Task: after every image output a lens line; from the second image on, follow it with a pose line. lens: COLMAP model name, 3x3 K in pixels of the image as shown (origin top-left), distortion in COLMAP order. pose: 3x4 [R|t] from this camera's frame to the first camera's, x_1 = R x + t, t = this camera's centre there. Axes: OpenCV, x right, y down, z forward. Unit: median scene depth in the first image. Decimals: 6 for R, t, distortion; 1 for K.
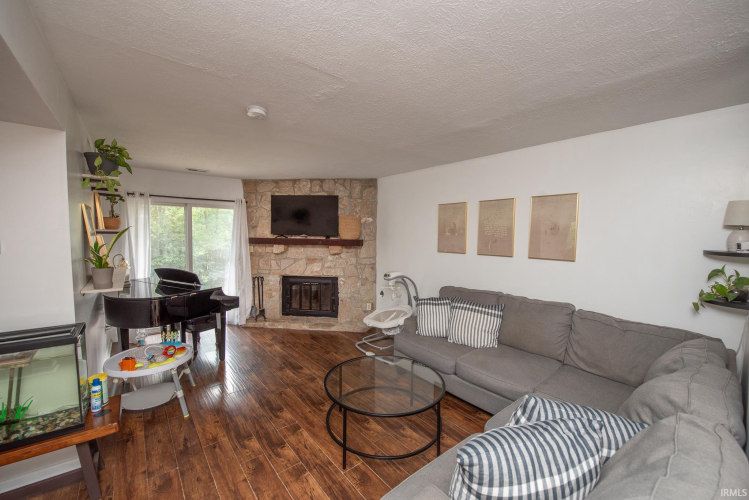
lens RADIAL K [[298.2, 0, 372.2], [0, 298.2, 252.4], [0, 0, 1]] dist [-0.013234, -0.000412]
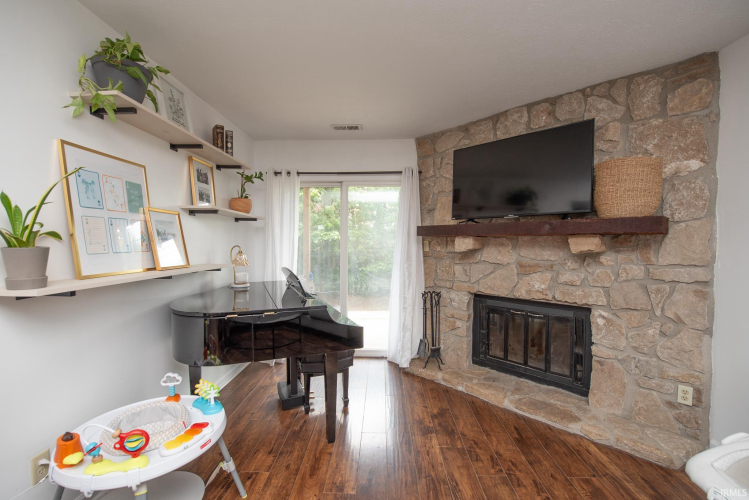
lens RADIAL K [[319.4, 0, 371.1], [0, 319.4, 255.0], [0, 0, 1]] dist [-0.023898, 0.000130]
pose [[0.751219, 0.009088, -0.659990, -0.052834], [-0.030427, 0.999319, -0.020873, 0.025386], [0.659351, 0.035761, 0.750984, 0.435771]]
